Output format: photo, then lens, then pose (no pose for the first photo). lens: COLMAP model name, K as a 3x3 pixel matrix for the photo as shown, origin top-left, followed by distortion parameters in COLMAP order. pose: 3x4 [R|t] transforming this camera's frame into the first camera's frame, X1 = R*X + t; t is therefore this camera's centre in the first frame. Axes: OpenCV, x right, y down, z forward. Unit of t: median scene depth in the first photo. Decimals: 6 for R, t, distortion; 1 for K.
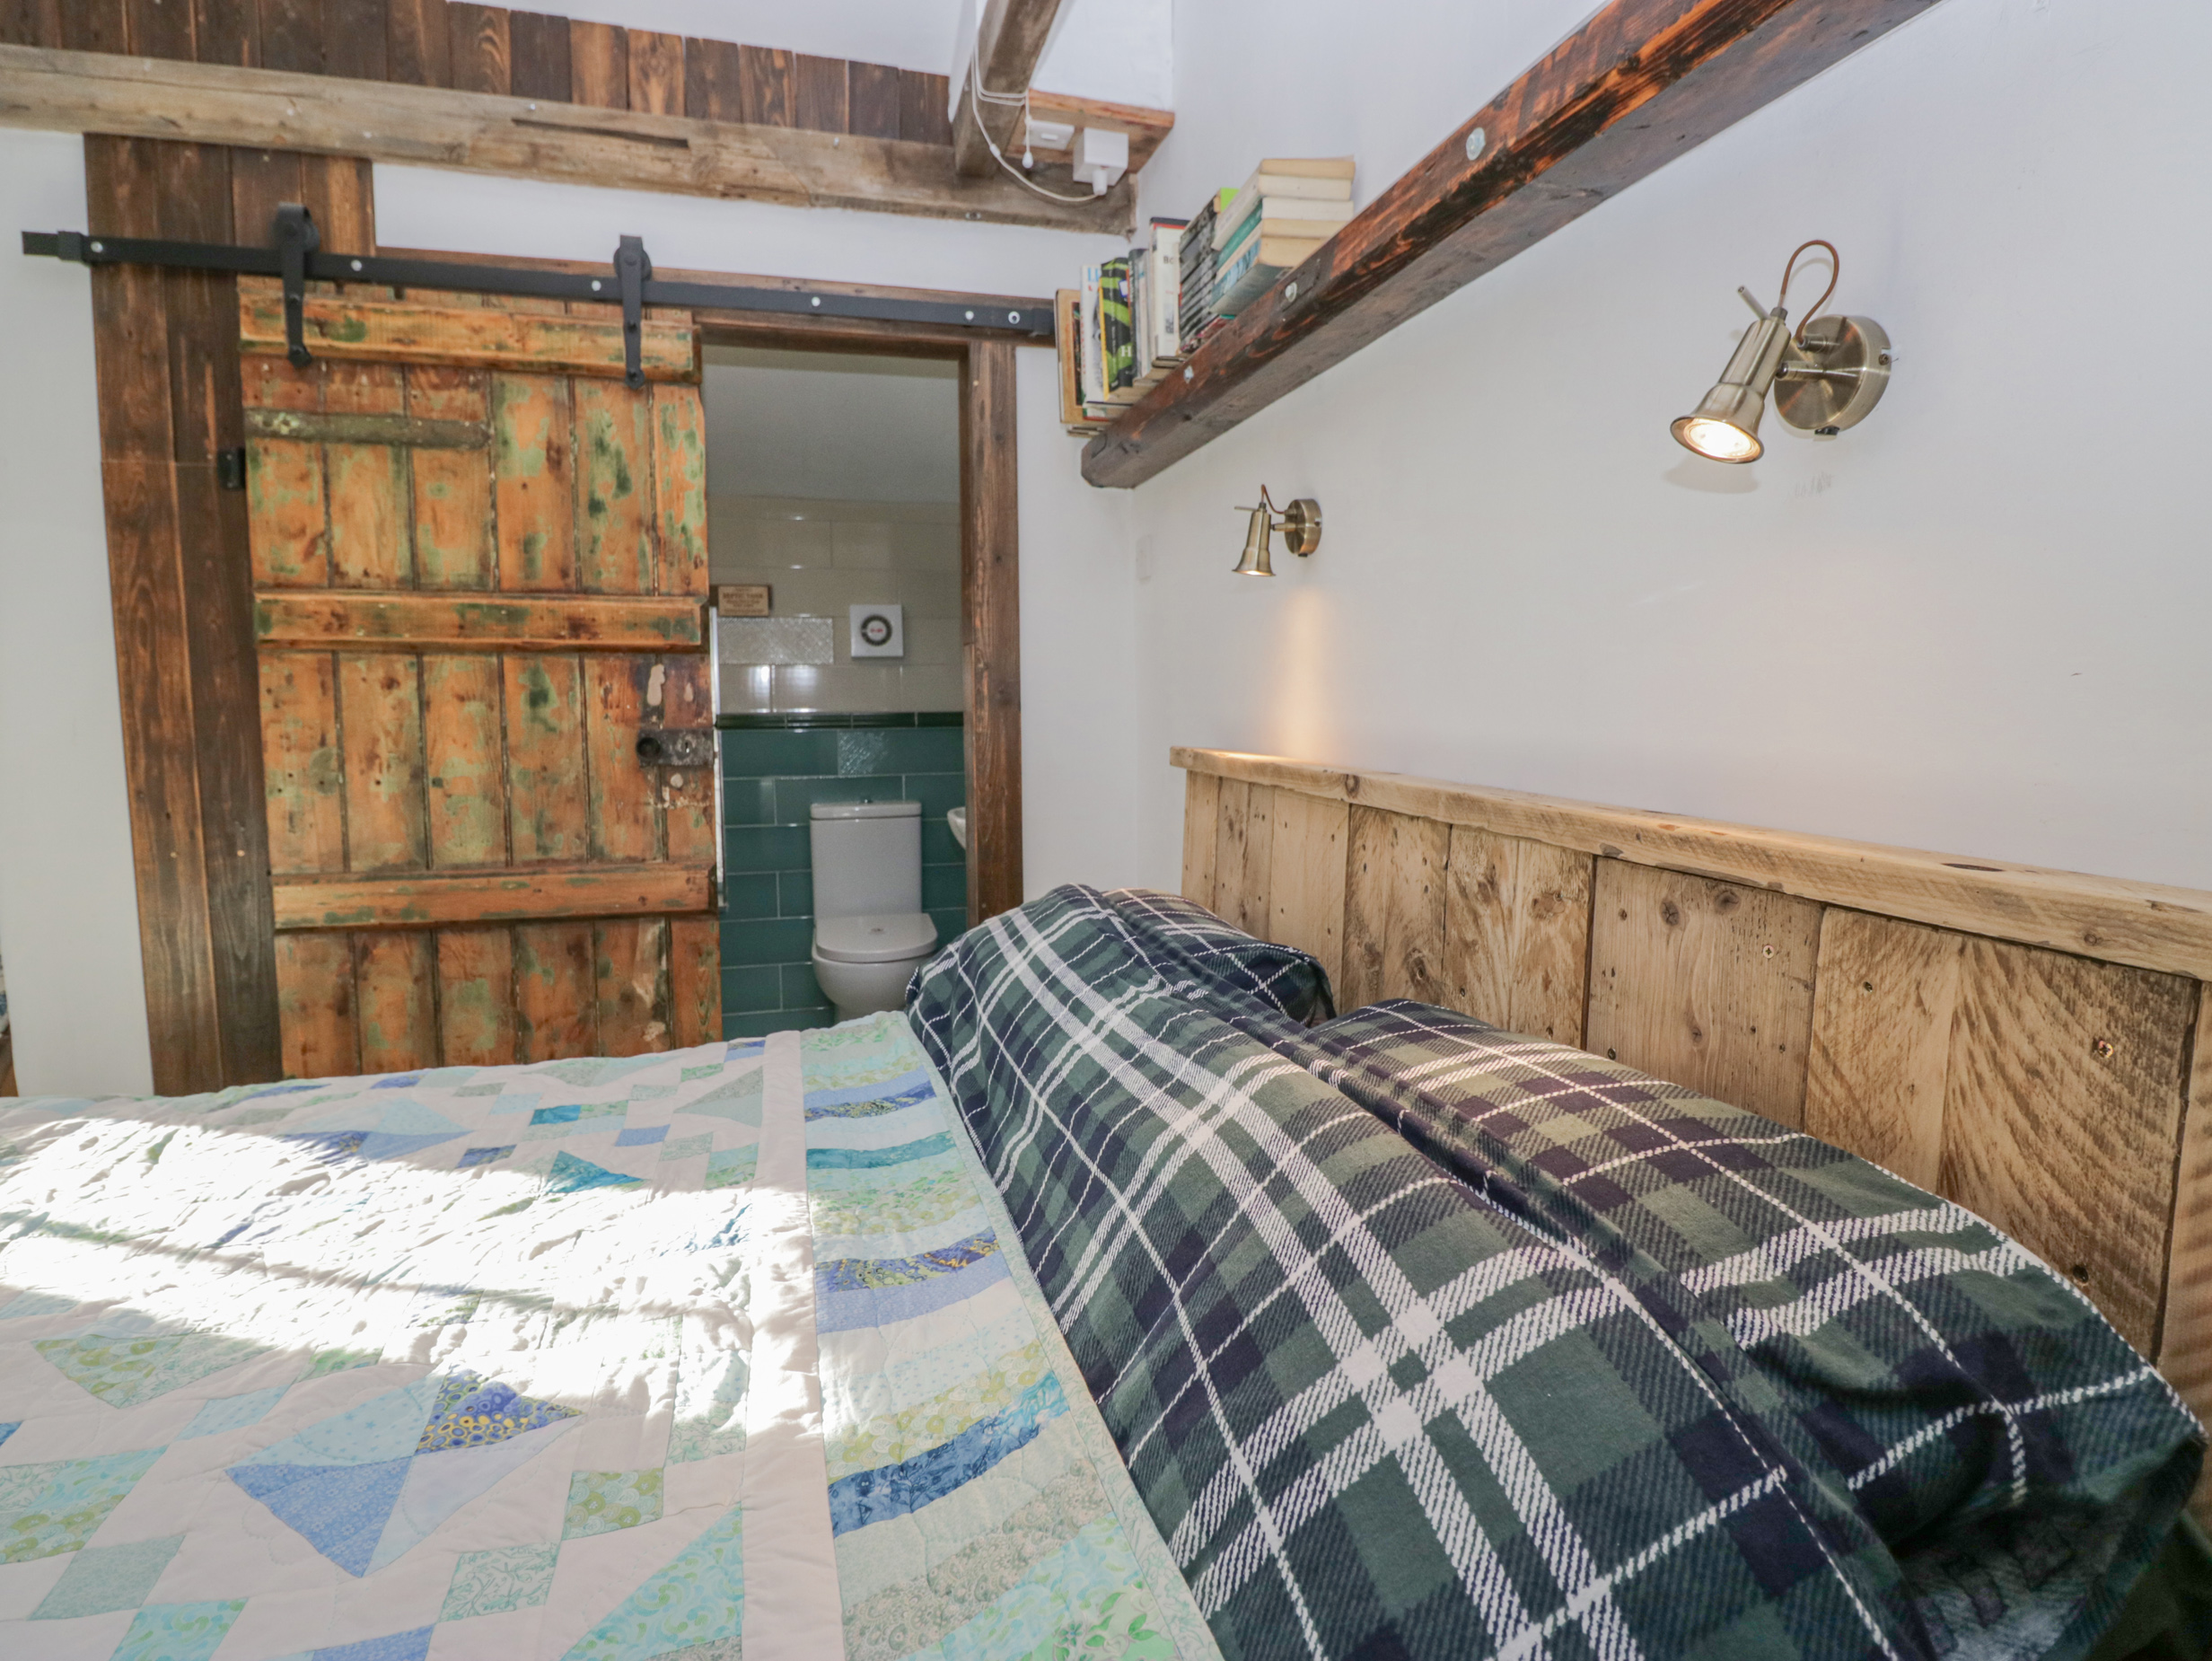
lens RADIAL K [[1152.8, 0, 1112.2], [0, 1152.8, 805.6], [0, 0, 1]] dist [-0.000338, -0.013328]
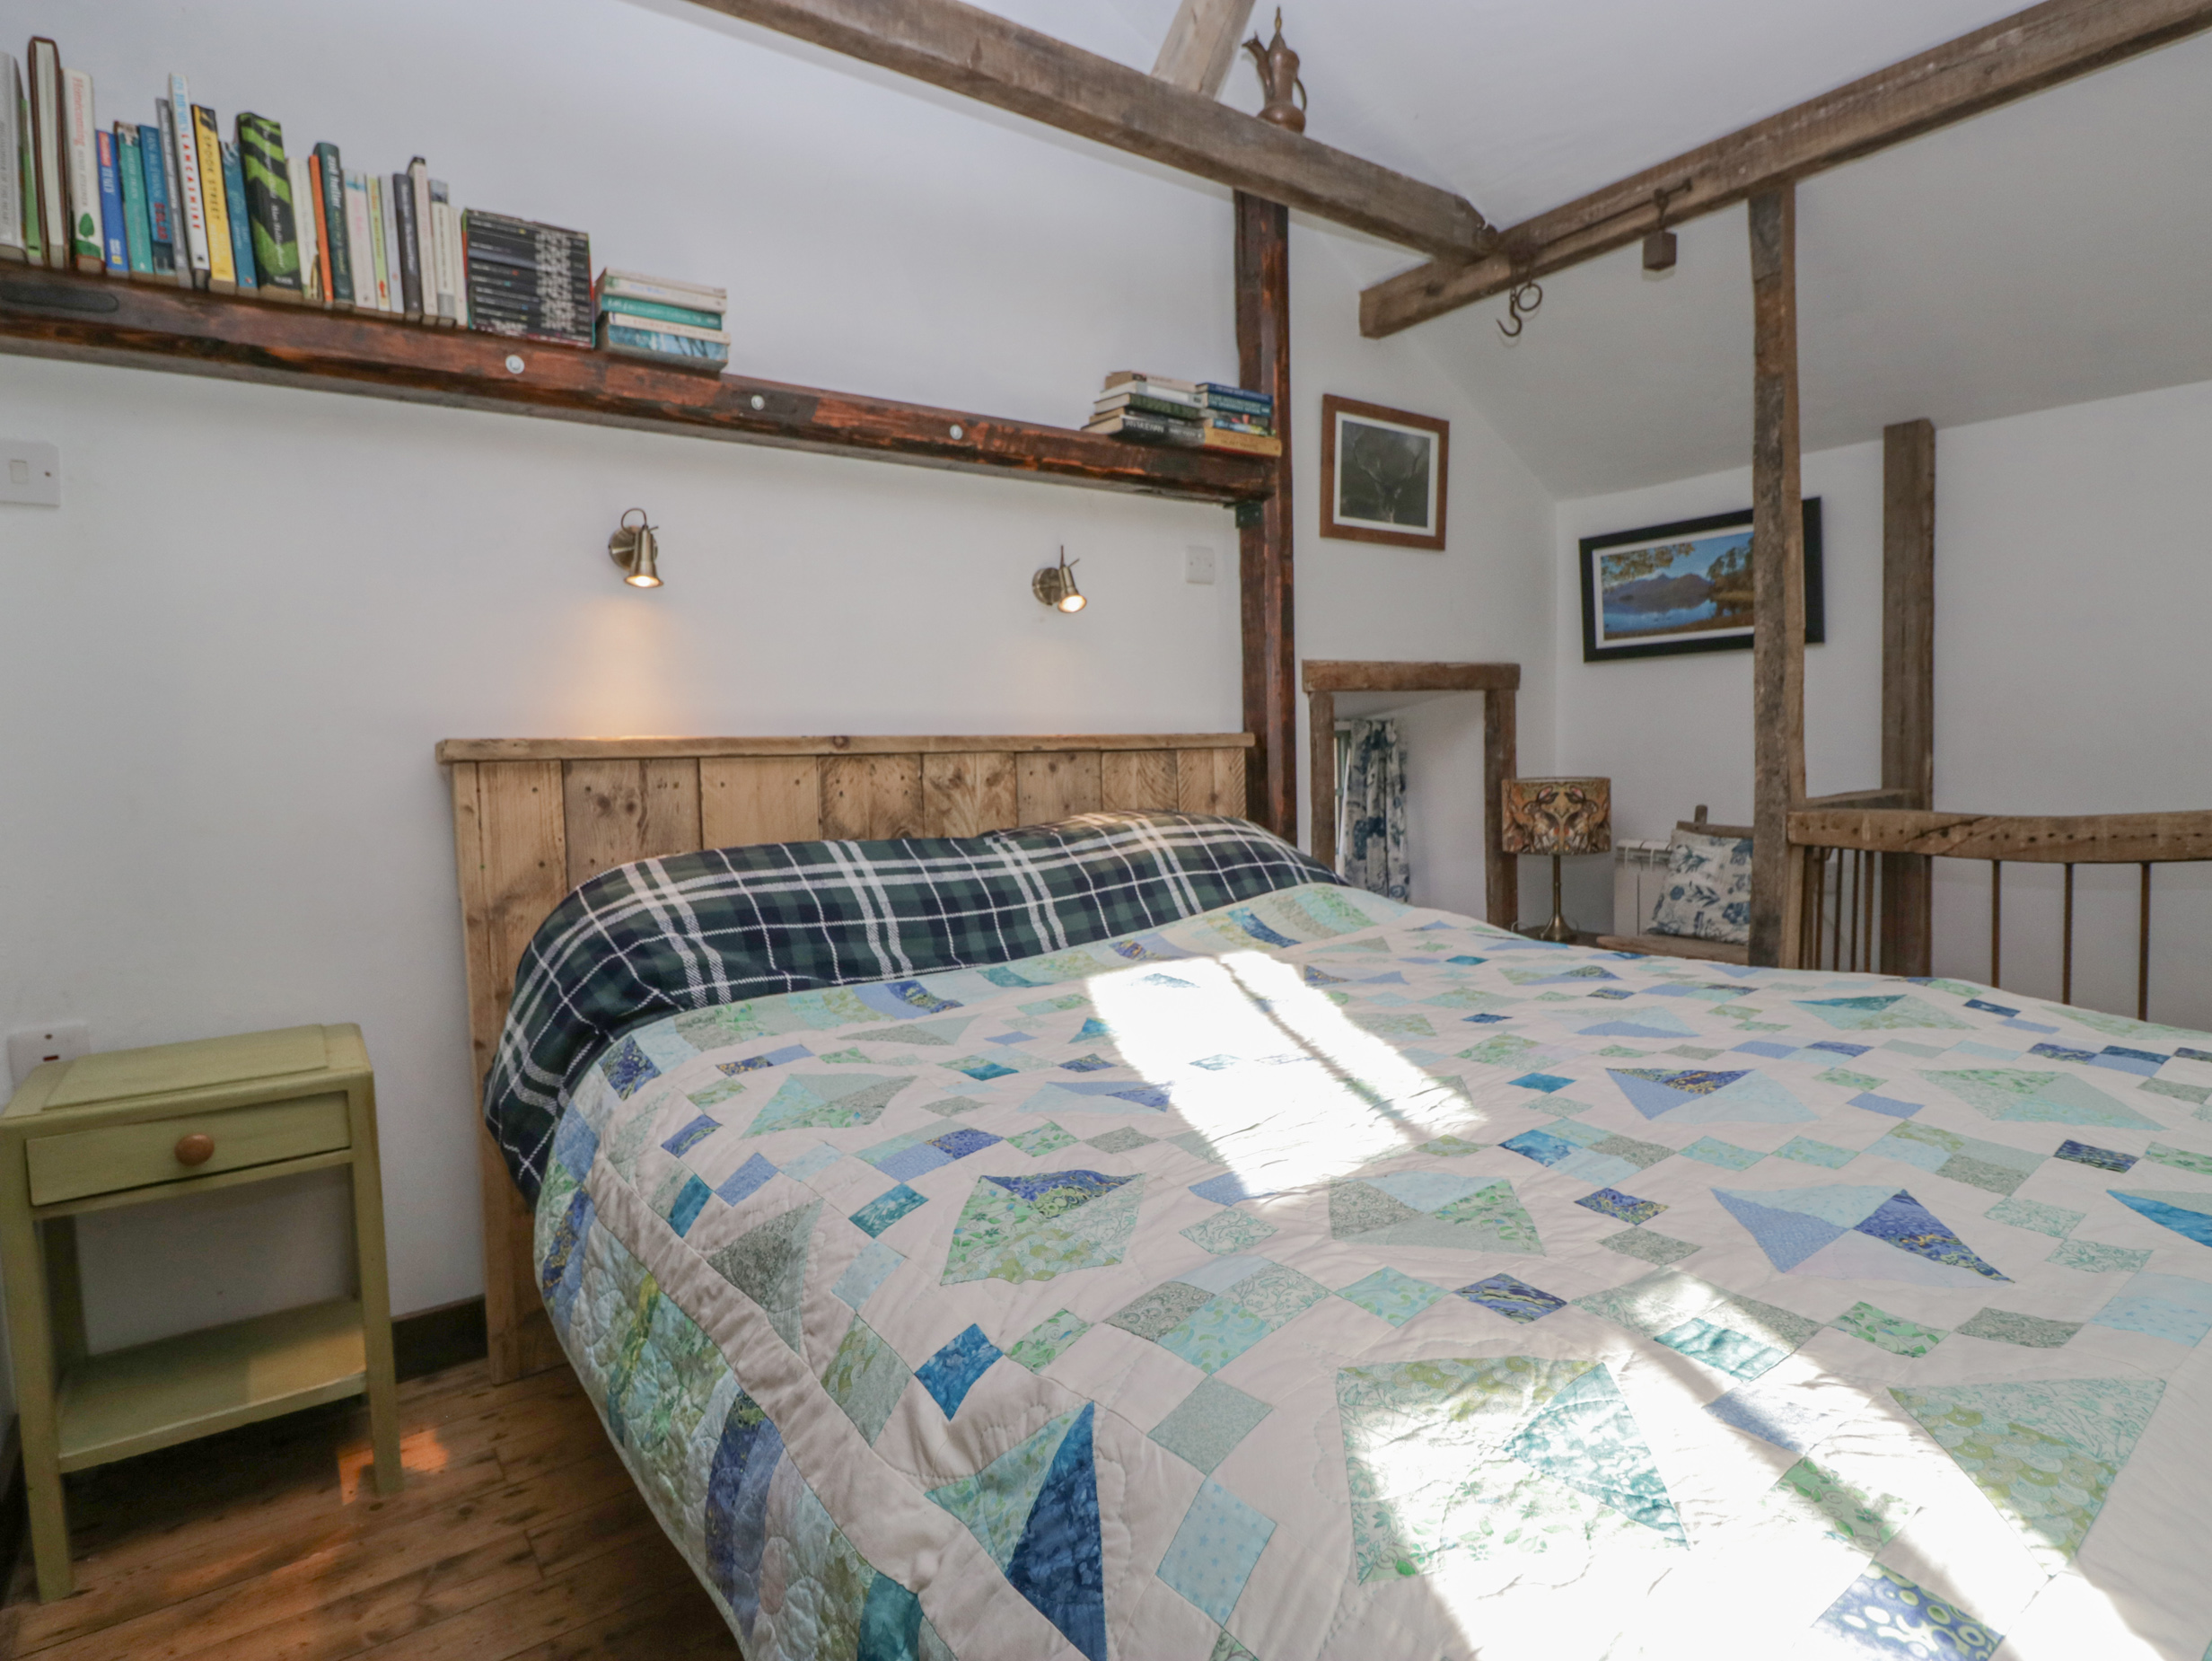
lens RADIAL K [[1182.8, 0, 1118.5], [0, 1182.8, 804.9], [0, 0, 1]] dist [0.003550, -0.013743]
pose [[-0.360899, -0.042973, 0.931614, -0.983995], [0.112035, 0.989706, 0.089054, -0.023202], [-0.925851, 0.136513, -0.352370, 0.827057]]
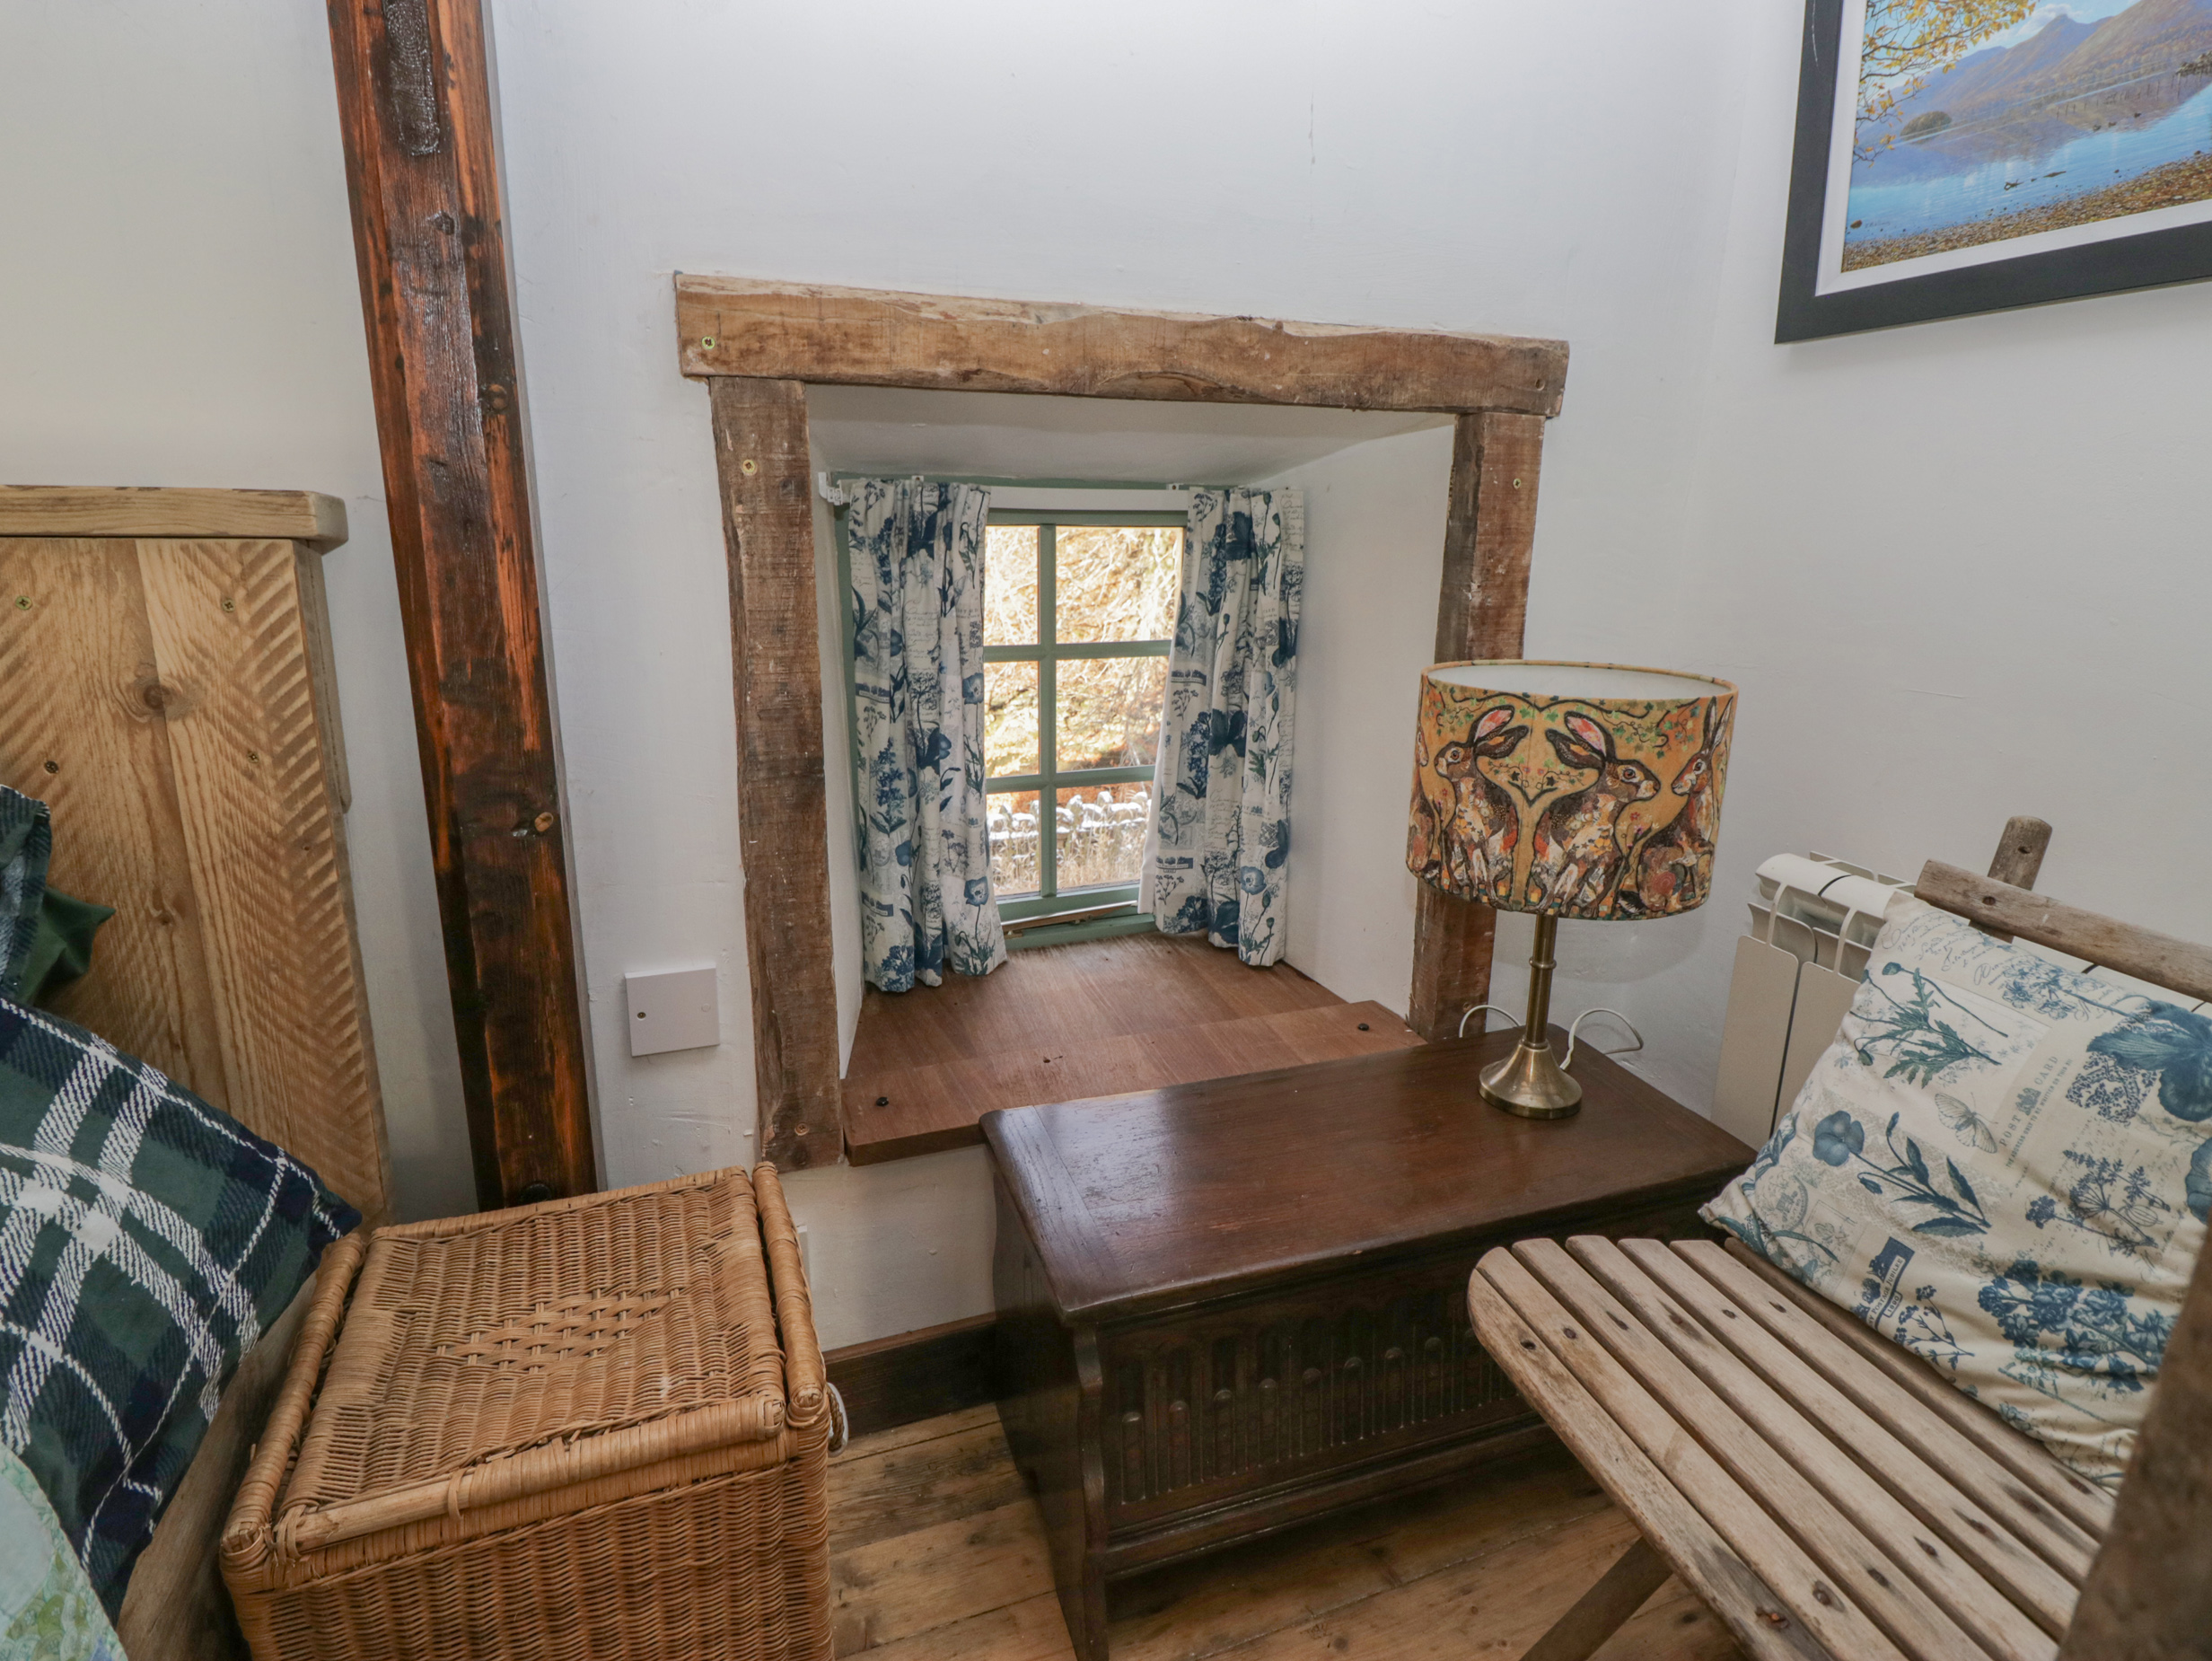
lens RADIAL K [[1152.8, 0, 1112.2], [0, 1152.8, 805.6], [0, 0, 1]] dist [-0.000338, -0.013328]
pose [[-0.069738, -0.242963, 0.967526, -0.172456], [0.074413, 0.965918, 0.247922, 0.065313], [-0.994786, 0.089286, -0.049282, -0.104424]]
